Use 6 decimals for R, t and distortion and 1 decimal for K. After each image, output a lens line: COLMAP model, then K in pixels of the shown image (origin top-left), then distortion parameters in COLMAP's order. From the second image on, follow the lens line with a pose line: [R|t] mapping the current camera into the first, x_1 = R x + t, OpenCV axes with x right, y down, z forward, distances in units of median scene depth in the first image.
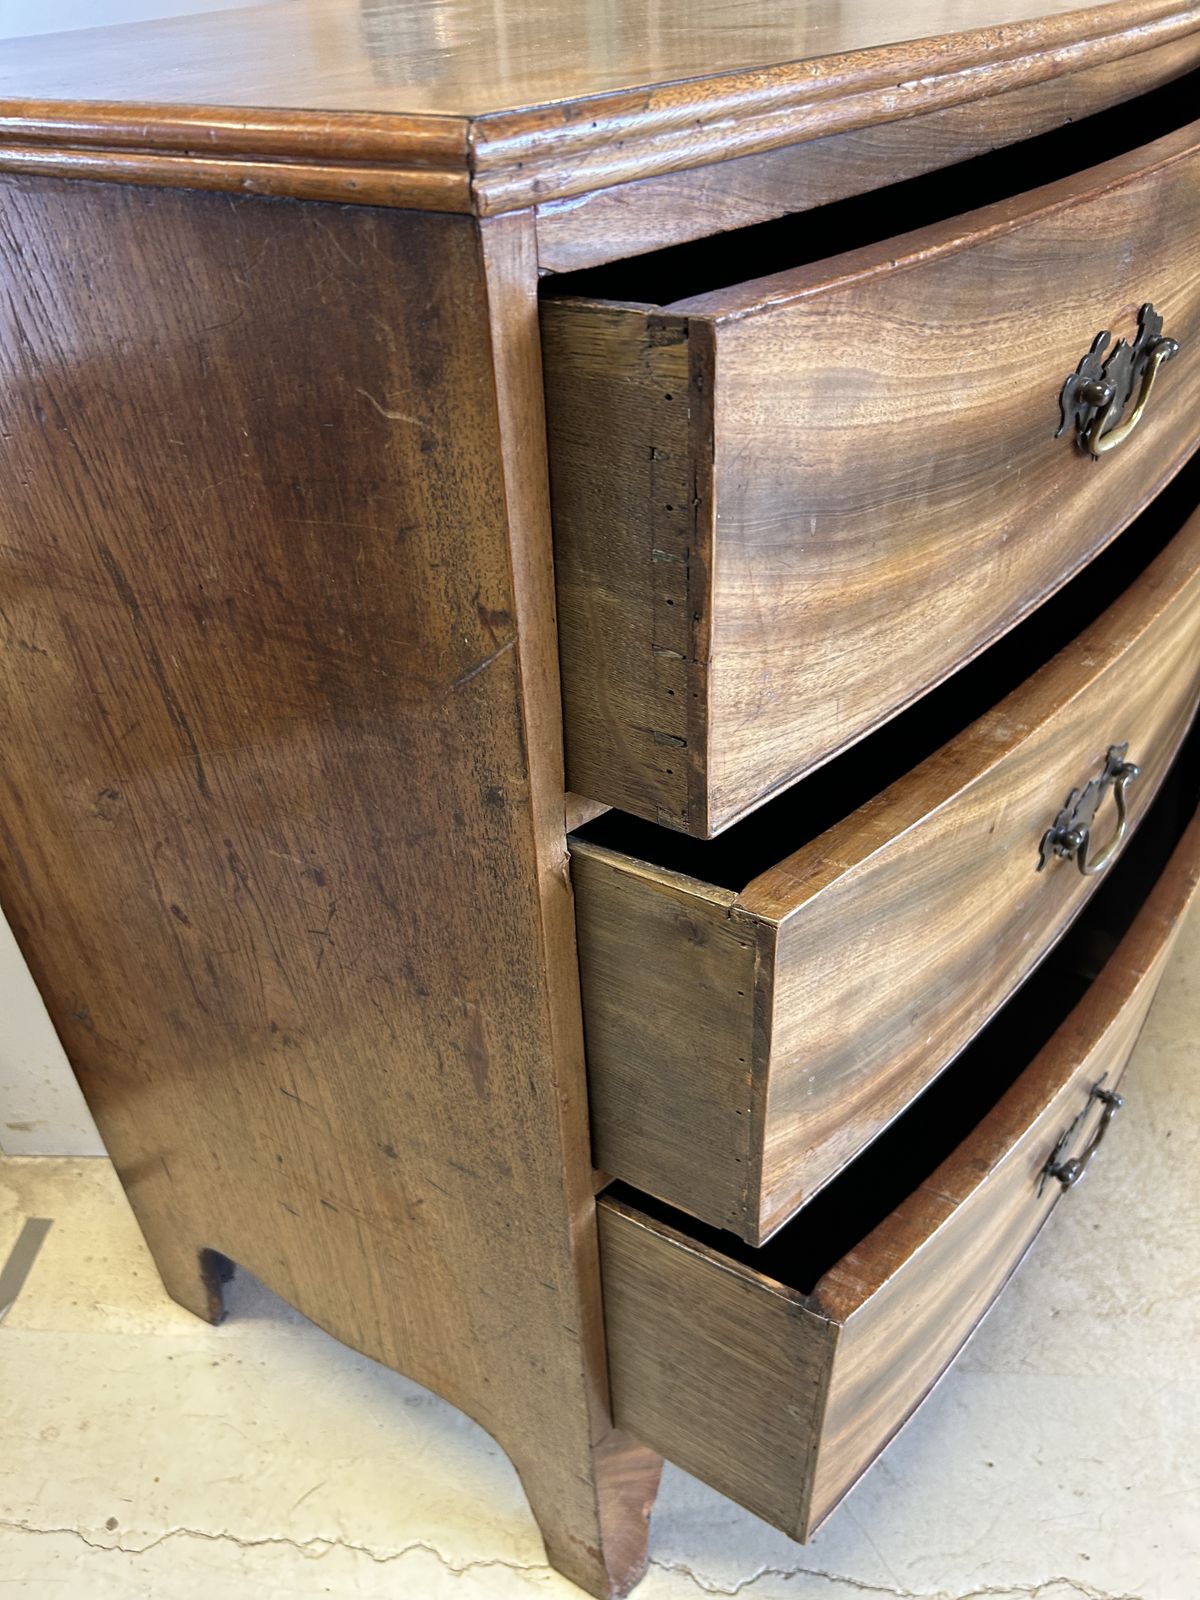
lens RADIAL K [[1216.8, 0, 586.4], [0, 1216.8, 803.8], [0, 0, 1]] dist [0.063983, -0.073808]
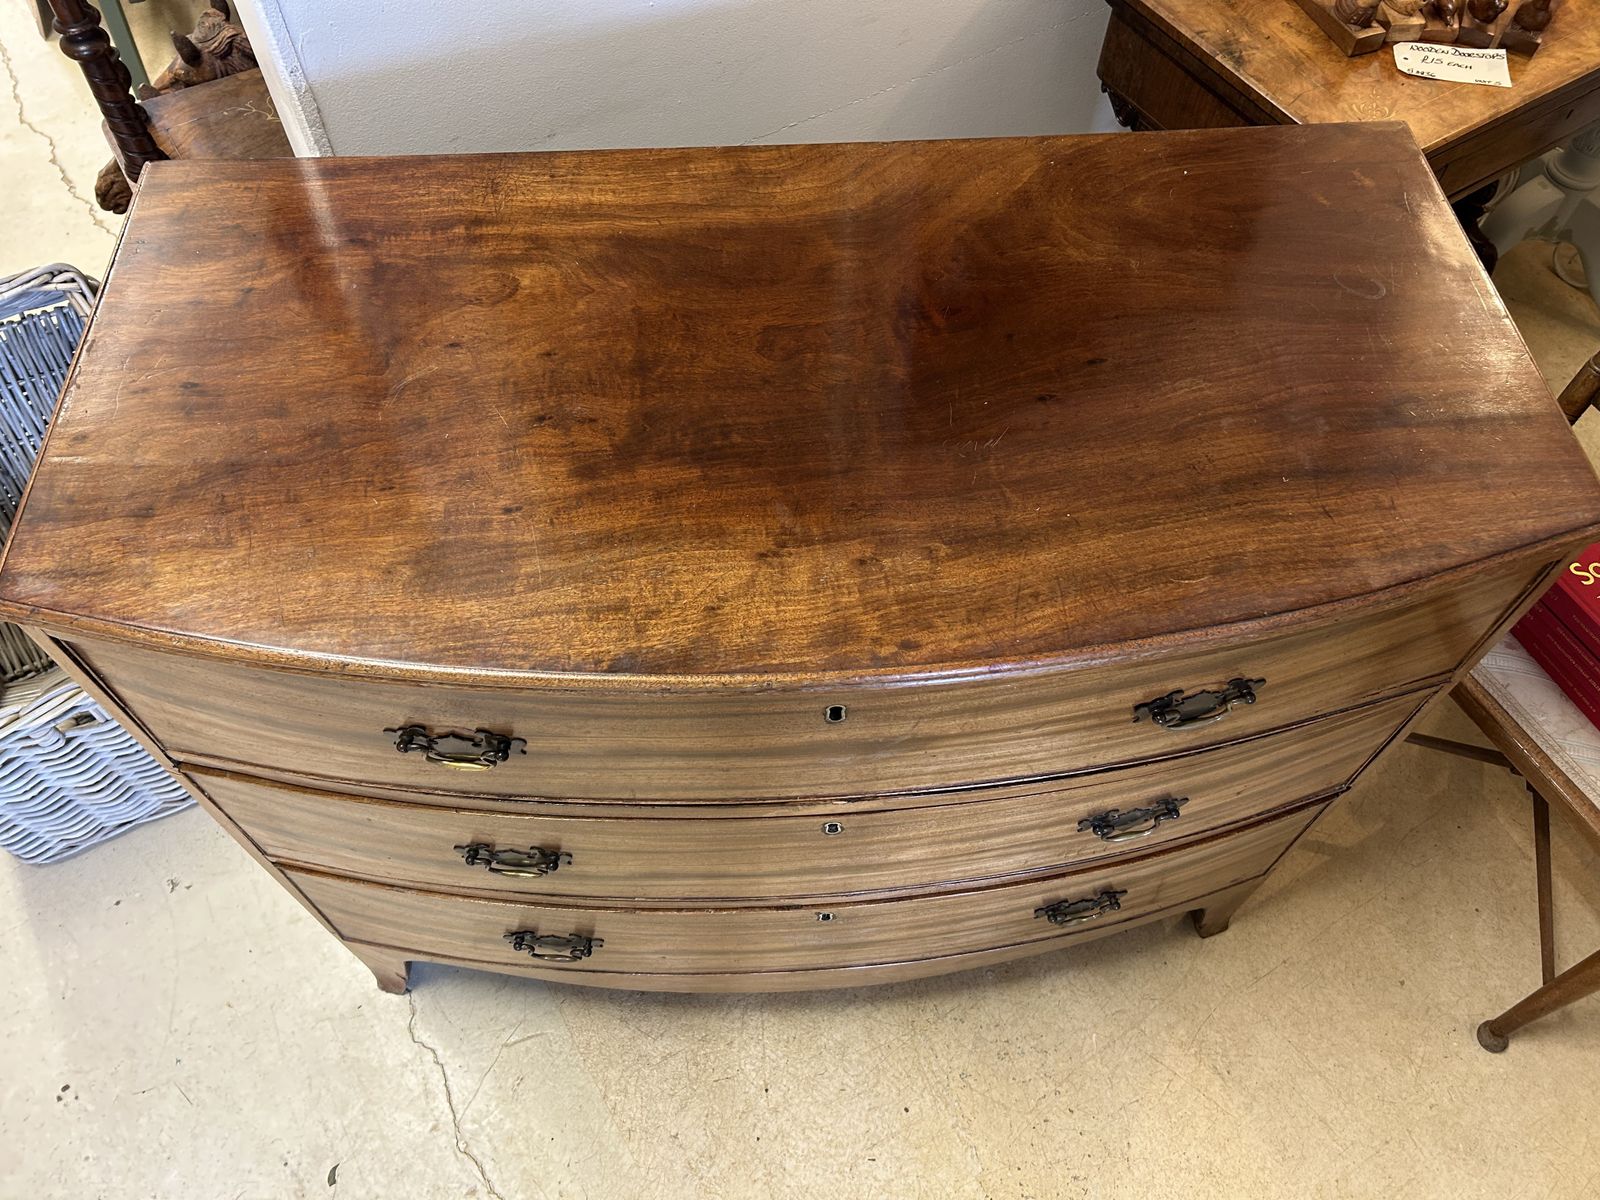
lens RADIAL K [[1216.8, 0, 808.6], [0, 1216.8, 595.9], [0, 0, 1]] dist [0.063983, -0.073808]
pose [[0.588289, 0.707336, -0.391908, 0.923443], [-0.513486, 0.701153, 0.494689, -1.313062], [0.624698, -0.089781, 0.775688, 0.036438]]
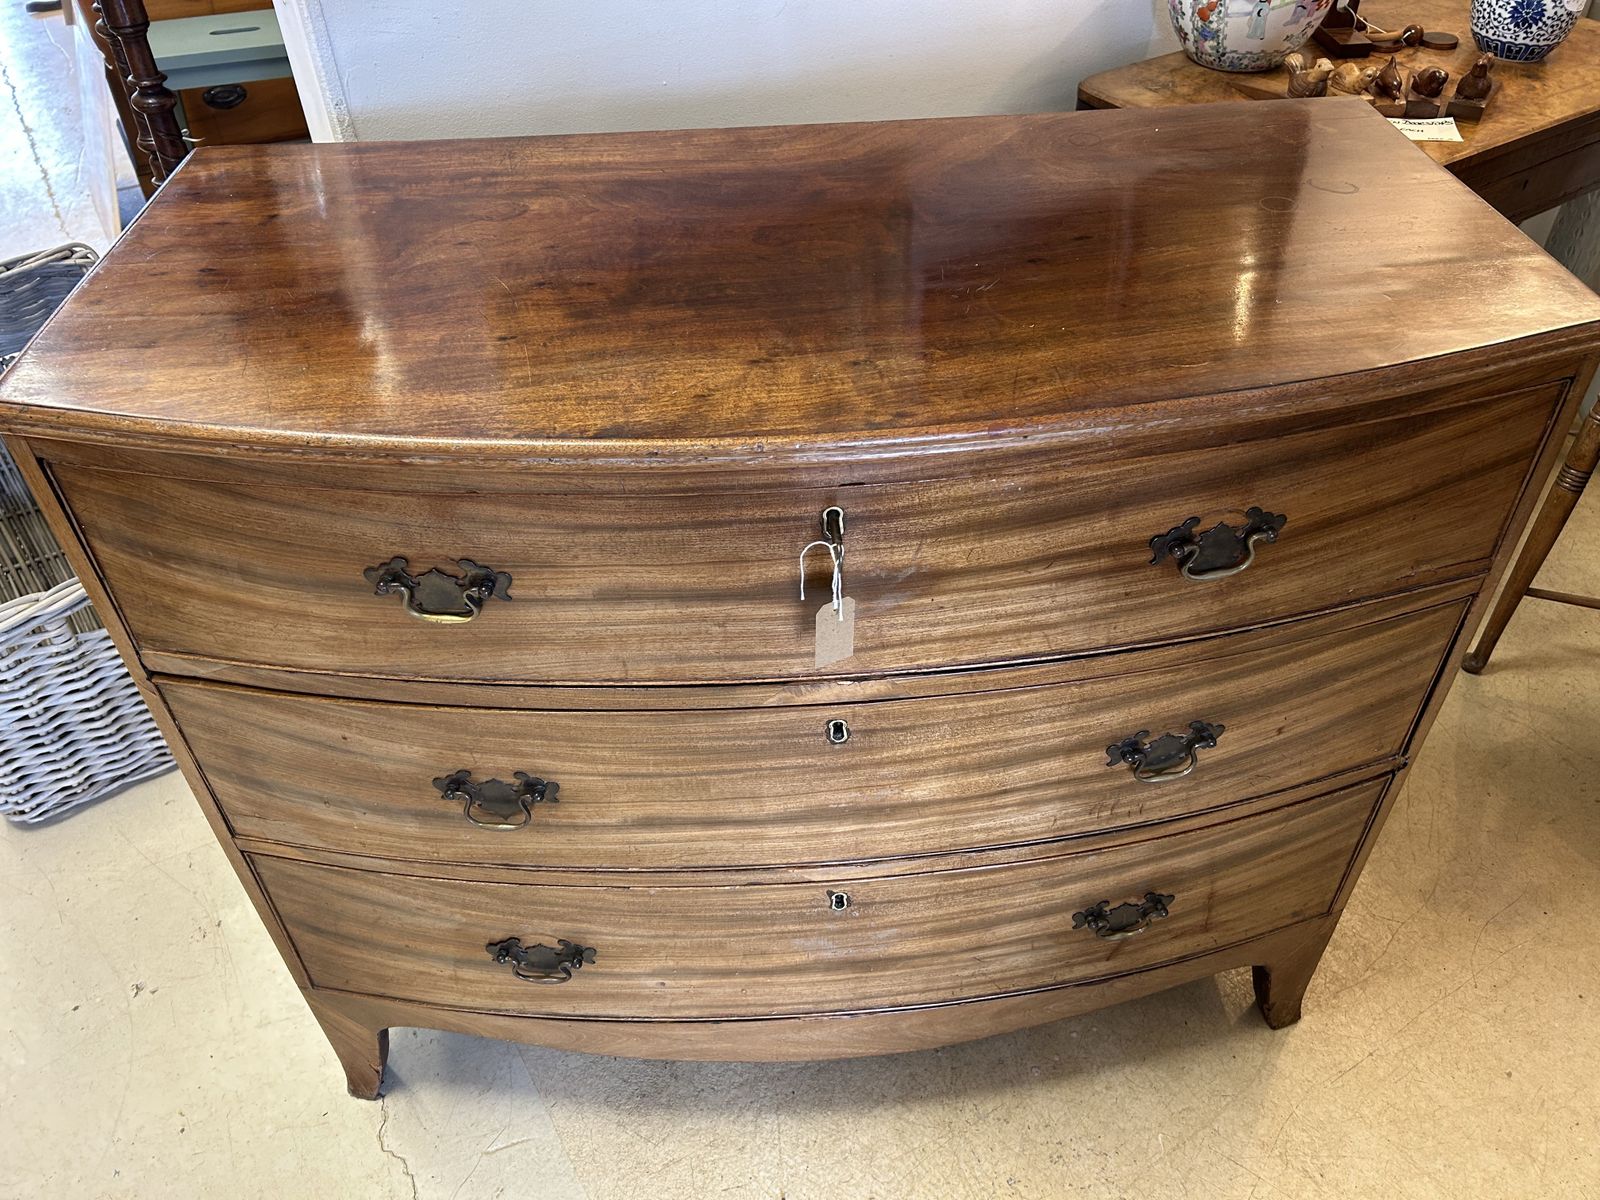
lens RADIAL K [[1216.8, 0, 806.6], [0, 1216.8, 607.0], [0, 0, 1]] dist [0.063983, -0.073808]
pose [[0.588314, 0.558598, -0.584684, 1.284216], [-0.487037, 0.821968, 0.295235, -0.872996], [0.645509, 0.111071, 0.755633, 0.105636]]
